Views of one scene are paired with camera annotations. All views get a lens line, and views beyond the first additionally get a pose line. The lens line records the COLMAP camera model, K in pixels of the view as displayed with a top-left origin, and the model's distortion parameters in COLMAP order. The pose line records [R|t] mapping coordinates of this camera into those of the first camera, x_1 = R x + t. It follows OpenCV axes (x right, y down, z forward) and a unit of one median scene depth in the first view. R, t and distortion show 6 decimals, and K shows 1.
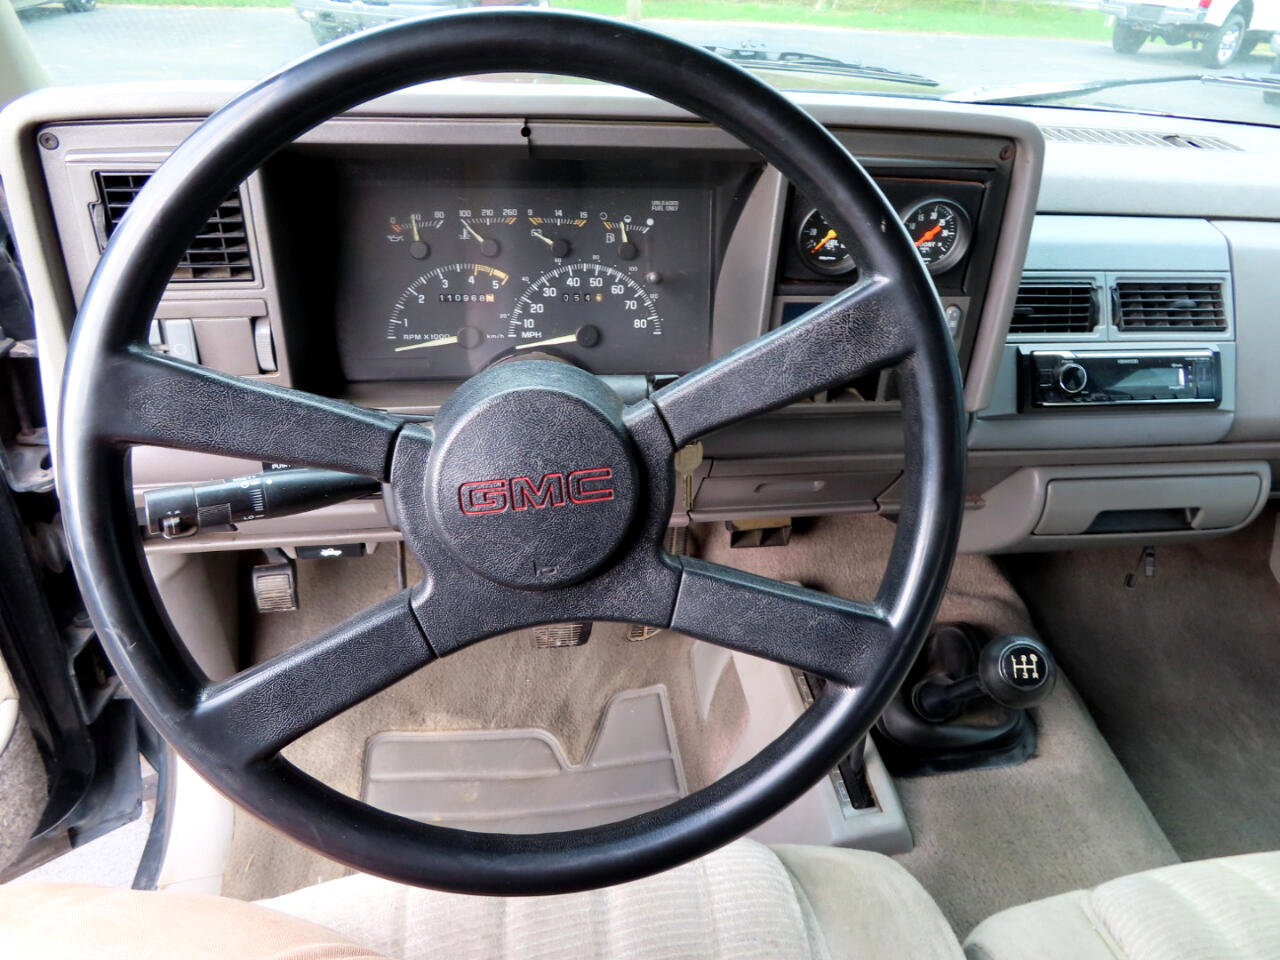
lens RADIAL K [[924.5, 0, 641.3], [0, 924.5, 494.5], [0, 0, 1]] dist [-0.016072, 0.001305]
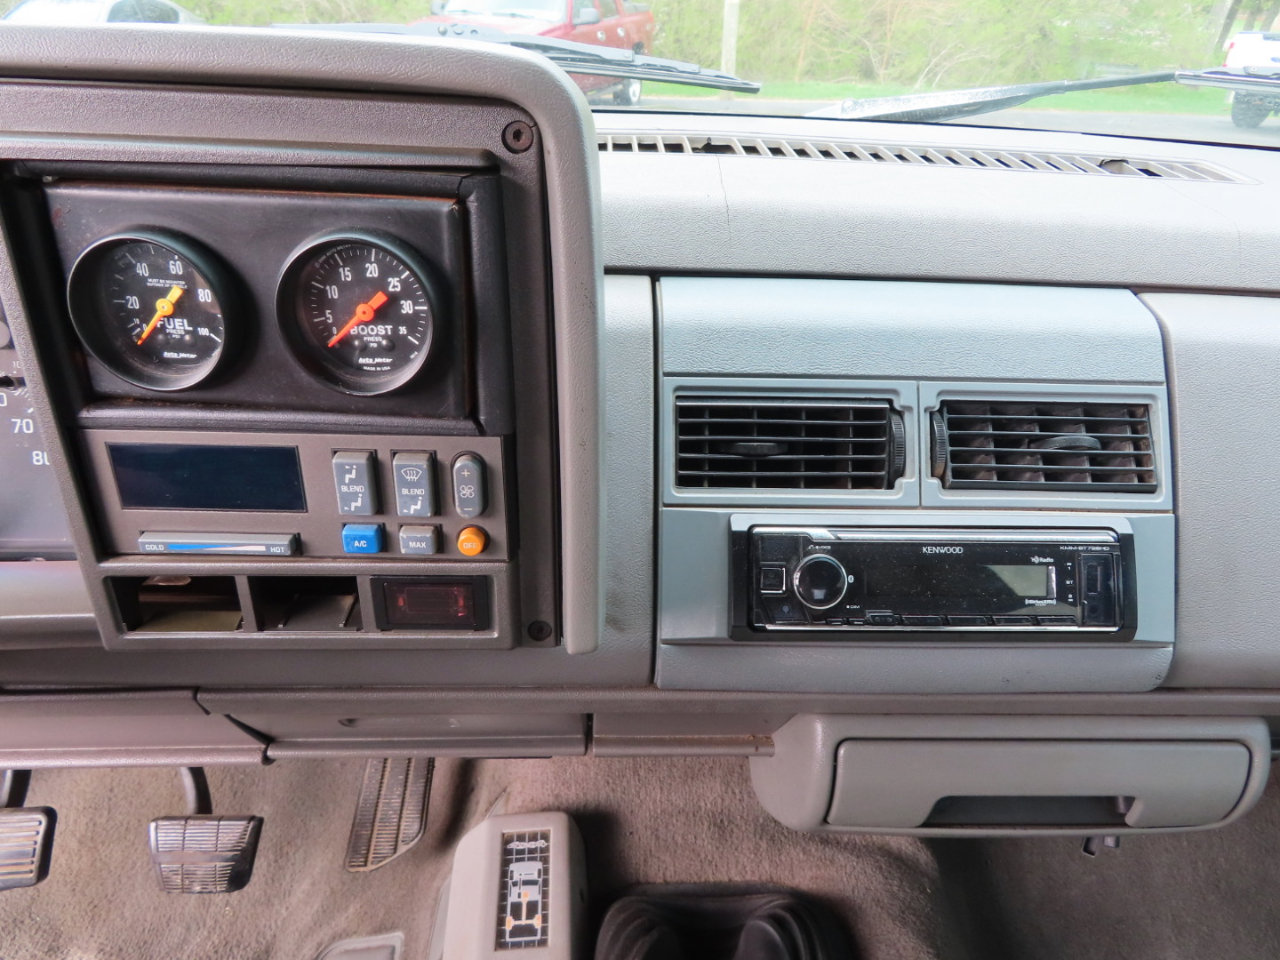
lens RADIAL K [[924.5, 0, 641.3], [0, 924.5, 494.5], [0, 0, 1]] dist [-0.016072, 0.001305]
pose [[0.993288, 0.035852, -0.109973, 0.395410], [-0.044145, 0.996287, -0.073918, -0.123750], [0.106915, 0.078277, 0.991182, 0.431666]]
